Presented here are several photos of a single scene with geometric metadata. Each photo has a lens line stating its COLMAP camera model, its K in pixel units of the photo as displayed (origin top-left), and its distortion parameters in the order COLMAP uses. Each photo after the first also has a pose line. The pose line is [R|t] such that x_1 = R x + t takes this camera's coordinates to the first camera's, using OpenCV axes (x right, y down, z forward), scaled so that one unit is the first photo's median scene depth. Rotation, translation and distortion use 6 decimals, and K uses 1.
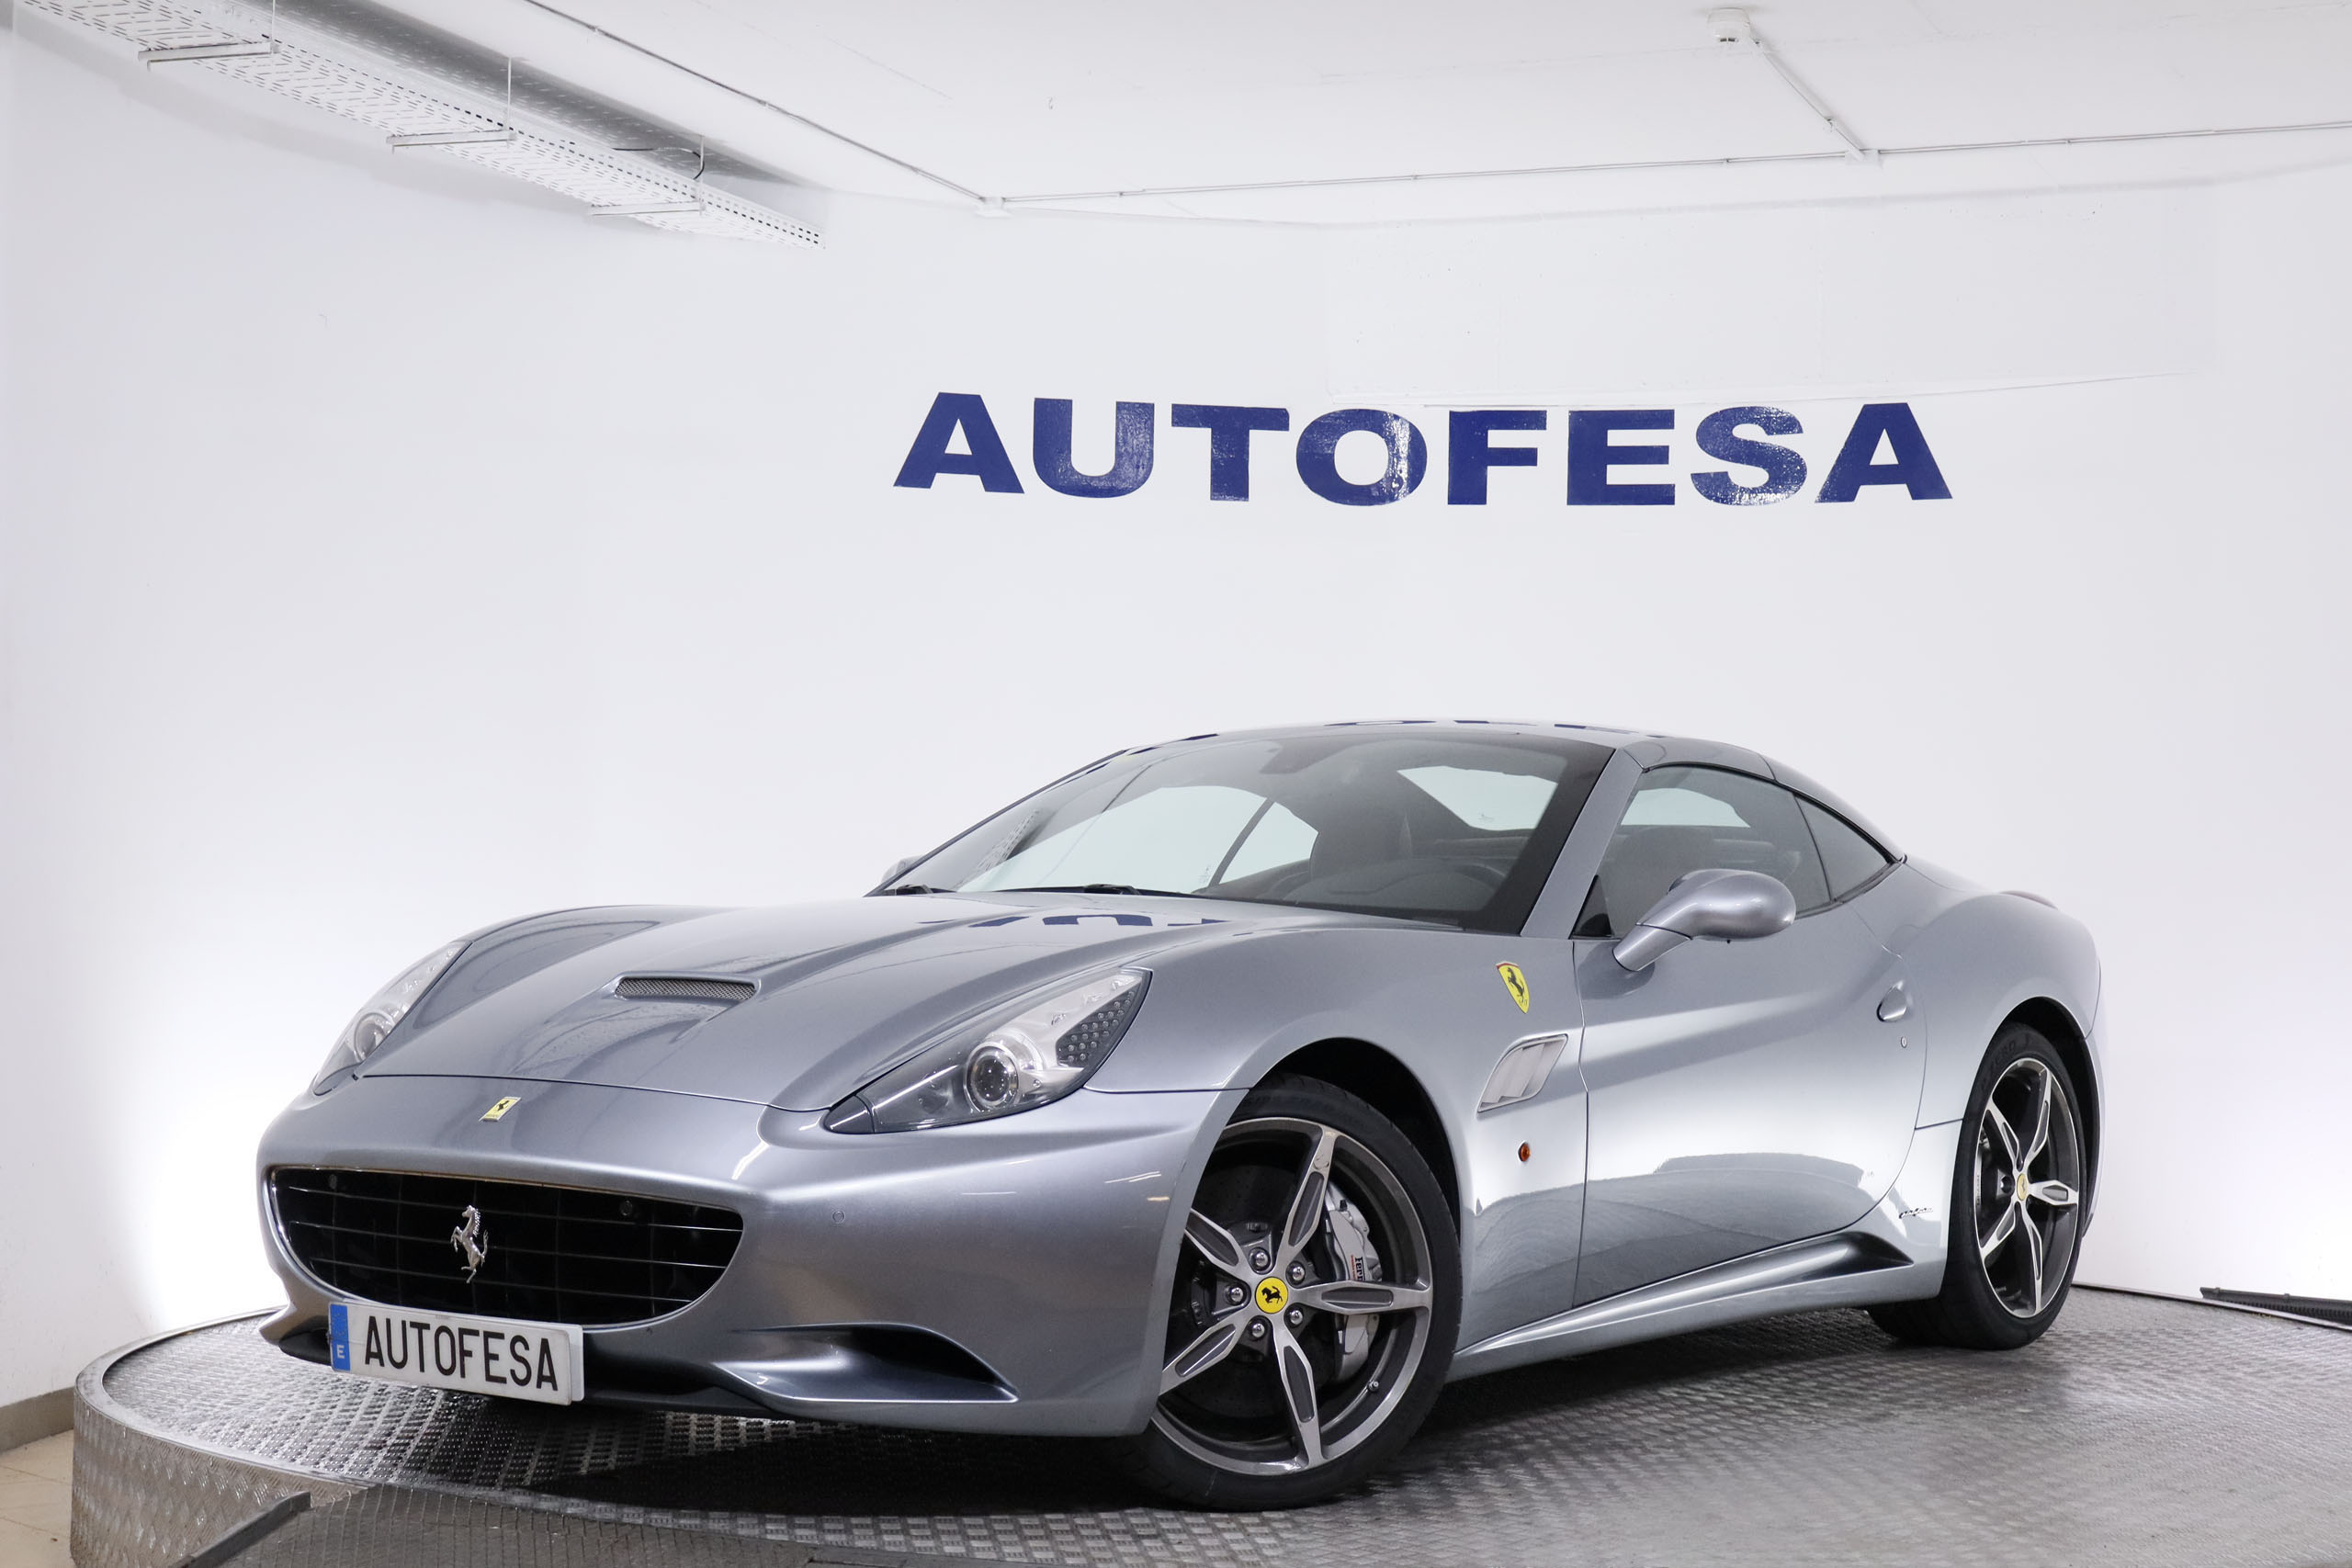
lens RADIAL K [[4017.0, 0, 1149.6], [0, 4017.0, 785.6], [0, 0, 1]] dist [0.025301, -0.089297]
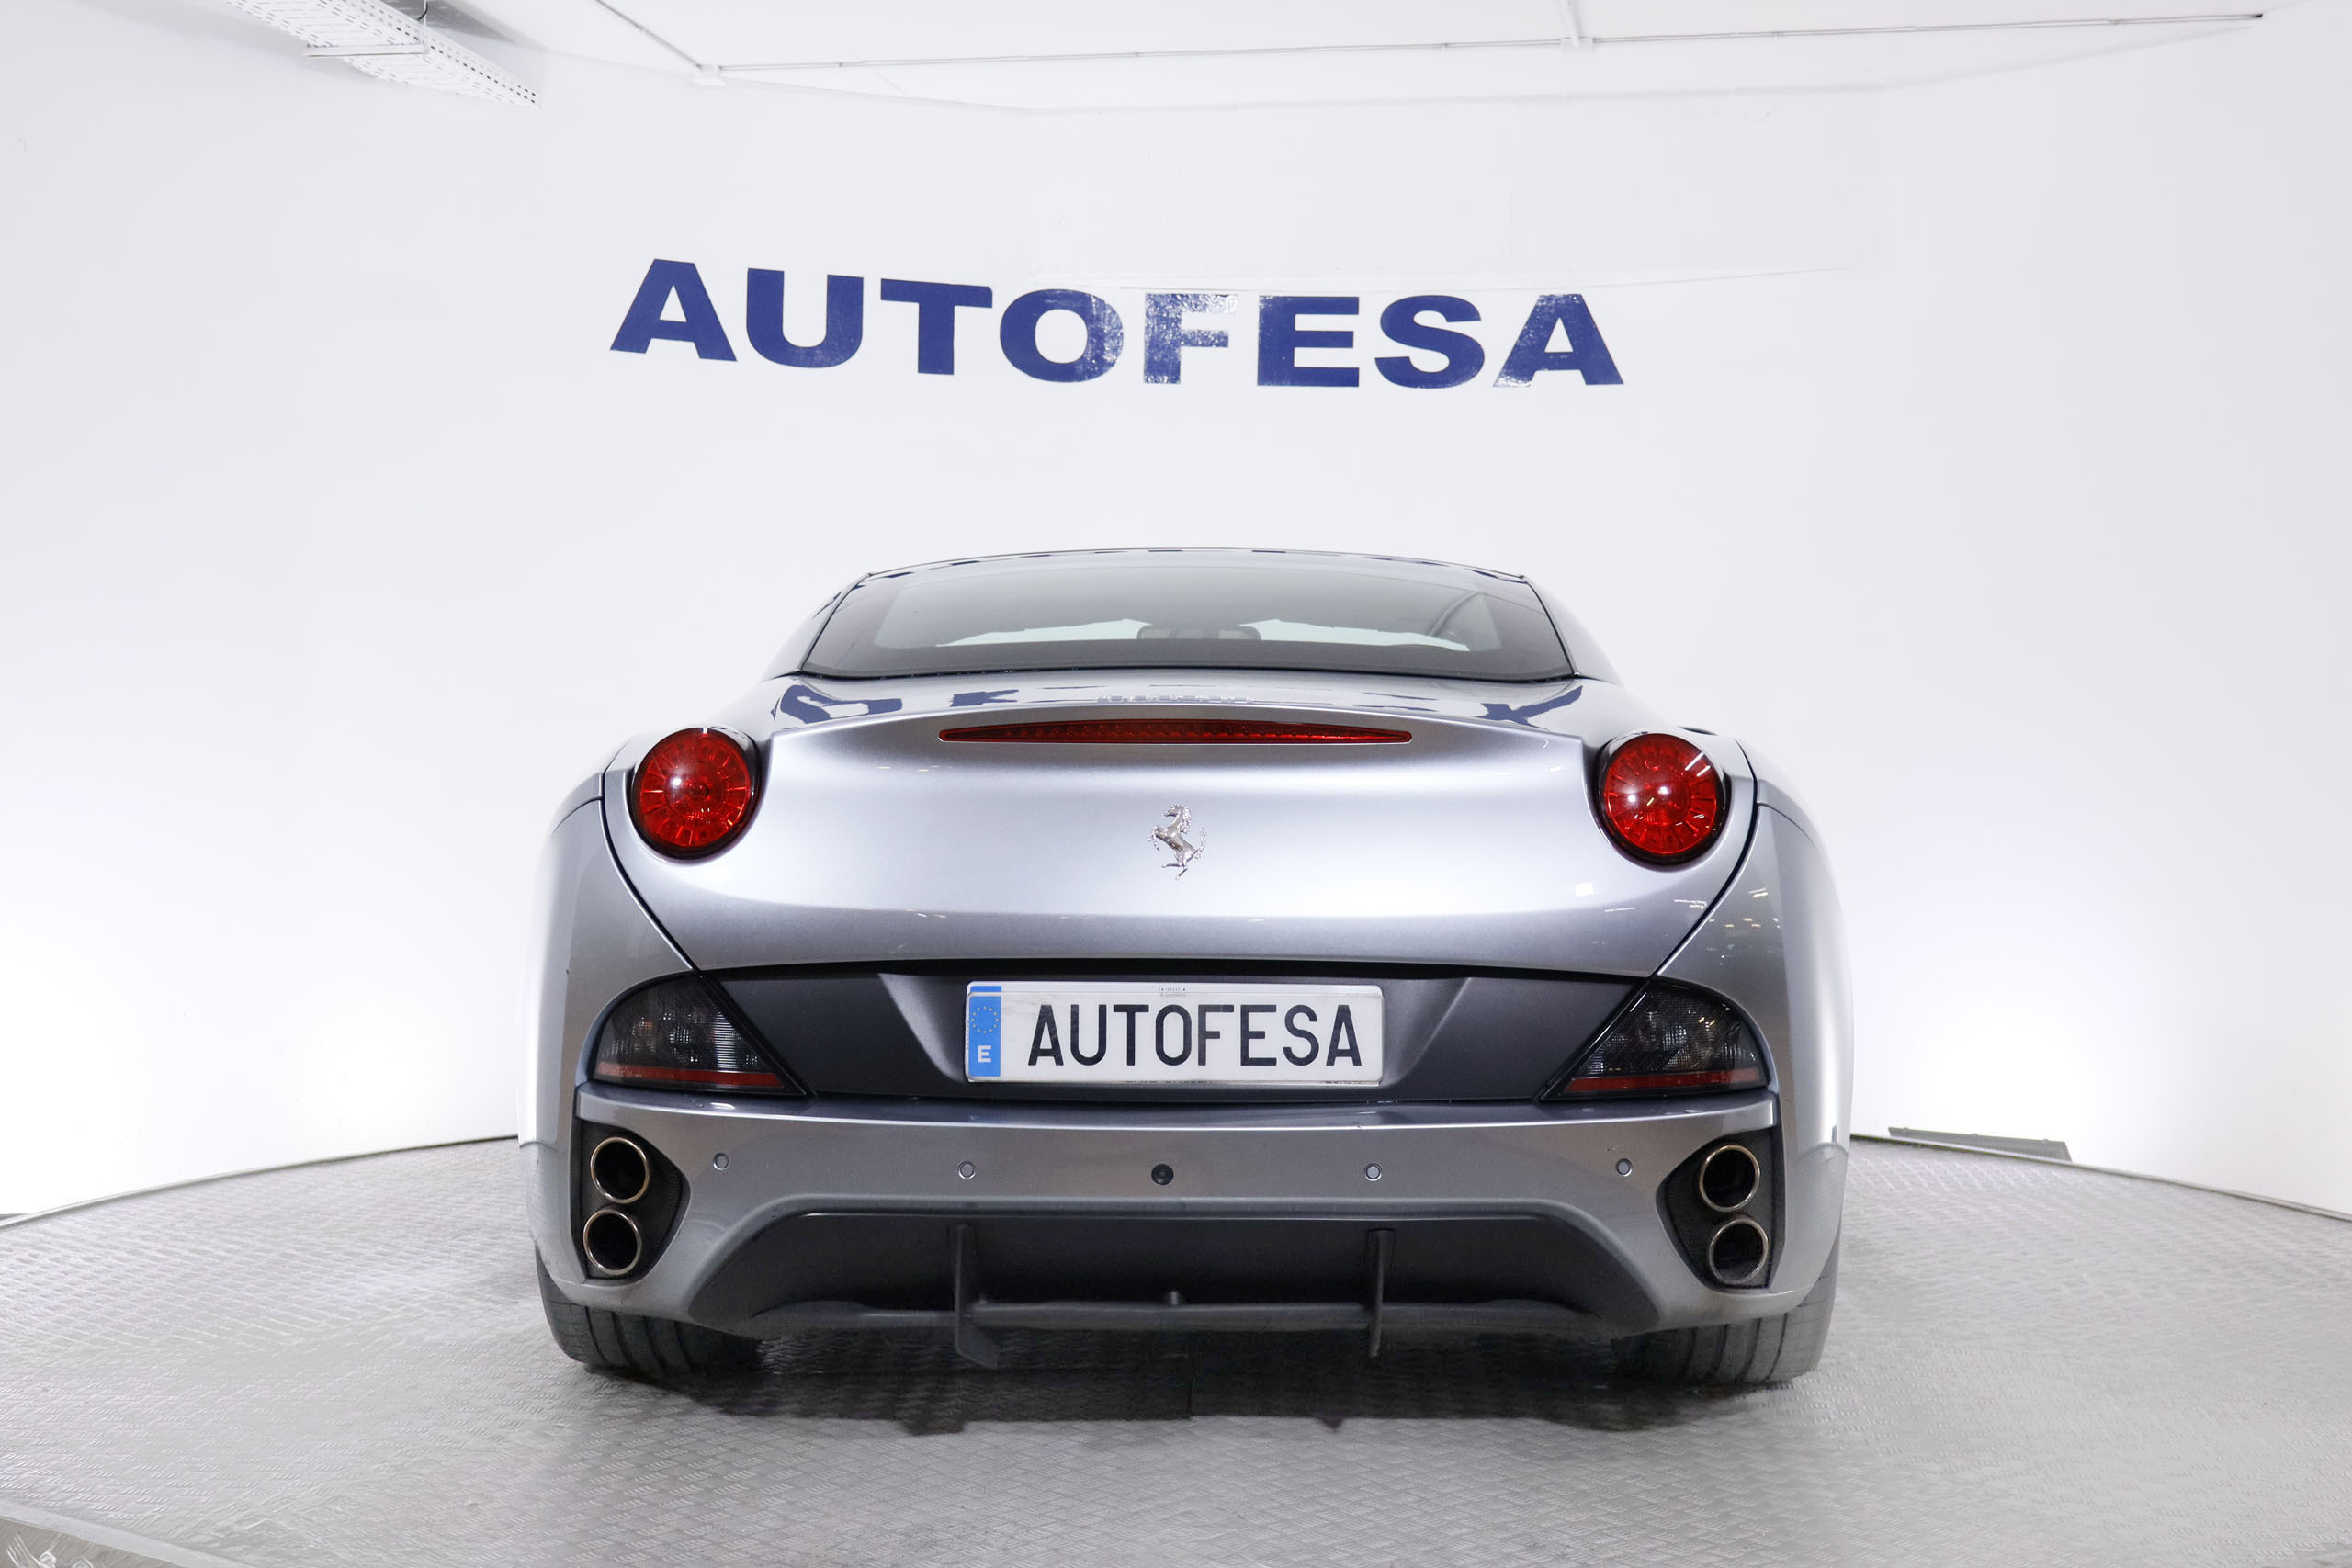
lens RADIAL K [[3008.9, 0, 1160.7], [0, 3008.9, 787.6], [0, 0, 1]] dist [0.010774, -0.046828]
pose [[0.985220, -0.000550, 0.171295, -0.056575], [-0.005984, 0.999274, 0.037624, 0.005946], [-0.171191, -0.038093, 0.984501, 0.226481]]
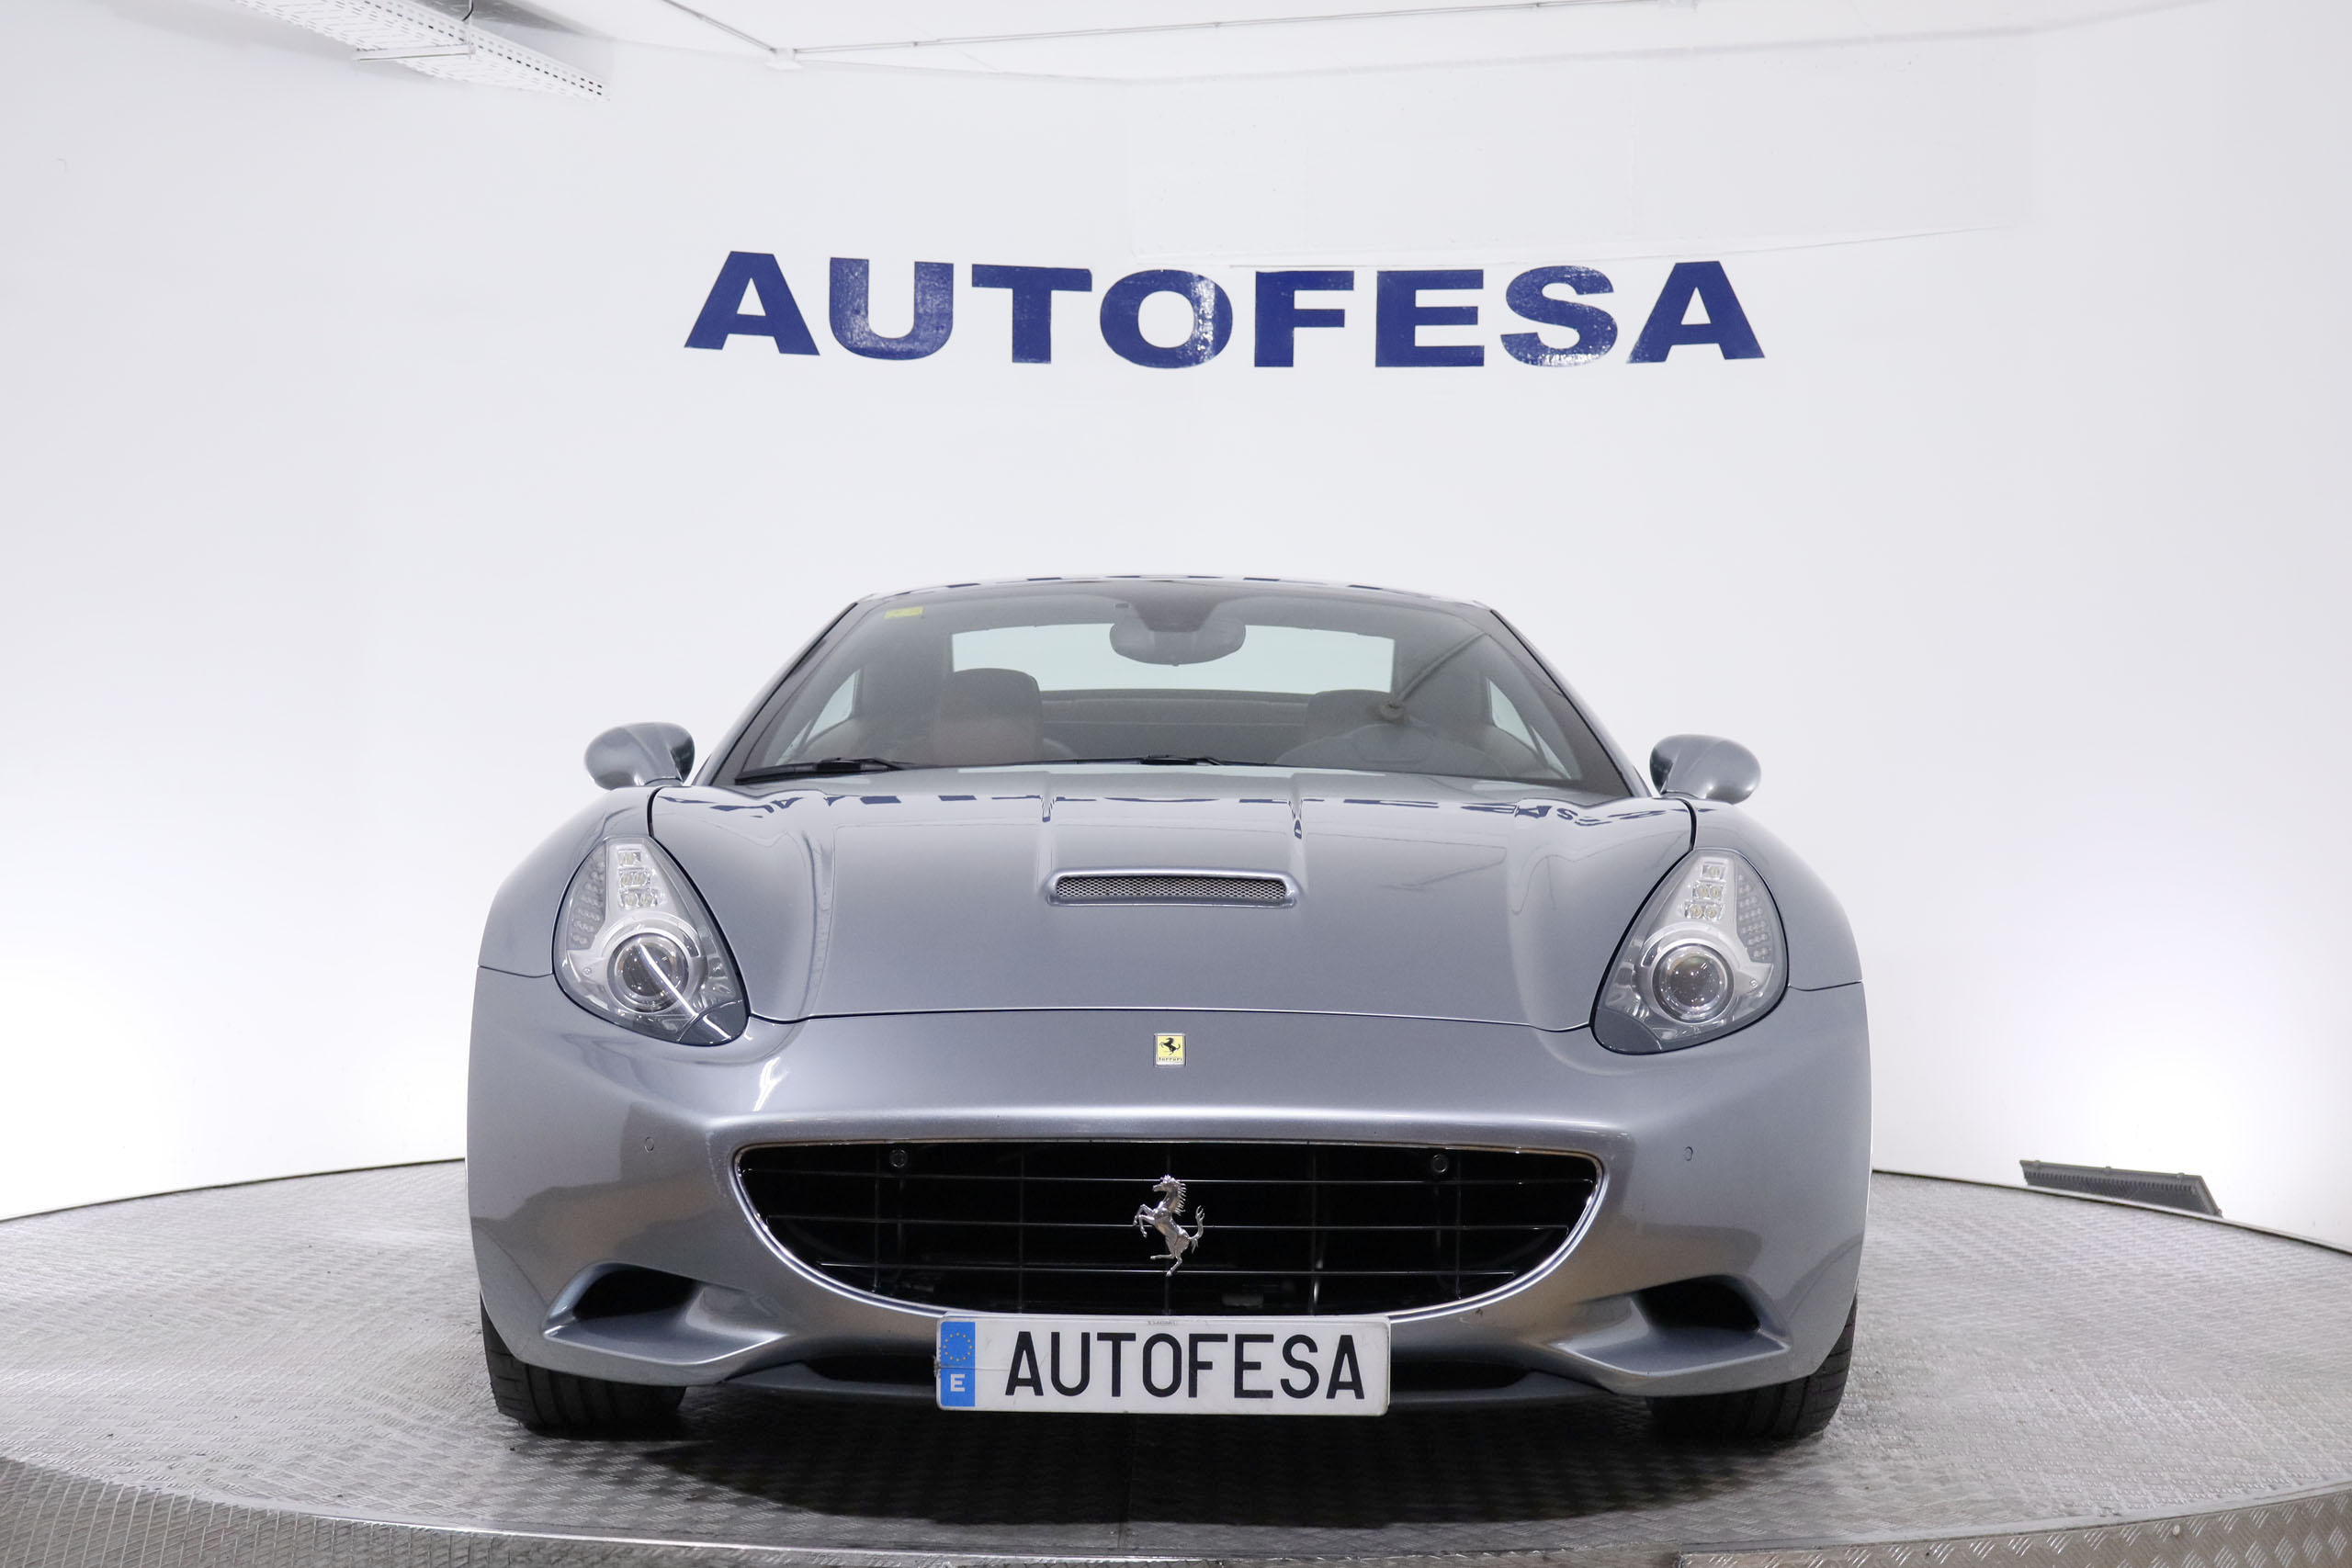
lens RADIAL K [[3559.8, 0, 1176.0], [0, 3559.8, 784.0], [0, 0, 1]] dist [0.002369, 0.041893]
pose [[0.999072, -0.006226, 0.042618, 0.017671], [0.004866, 0.999478, 0.031936, 0.004044], [-0.042795, -0.031699, 0.998581, 0.131014]]
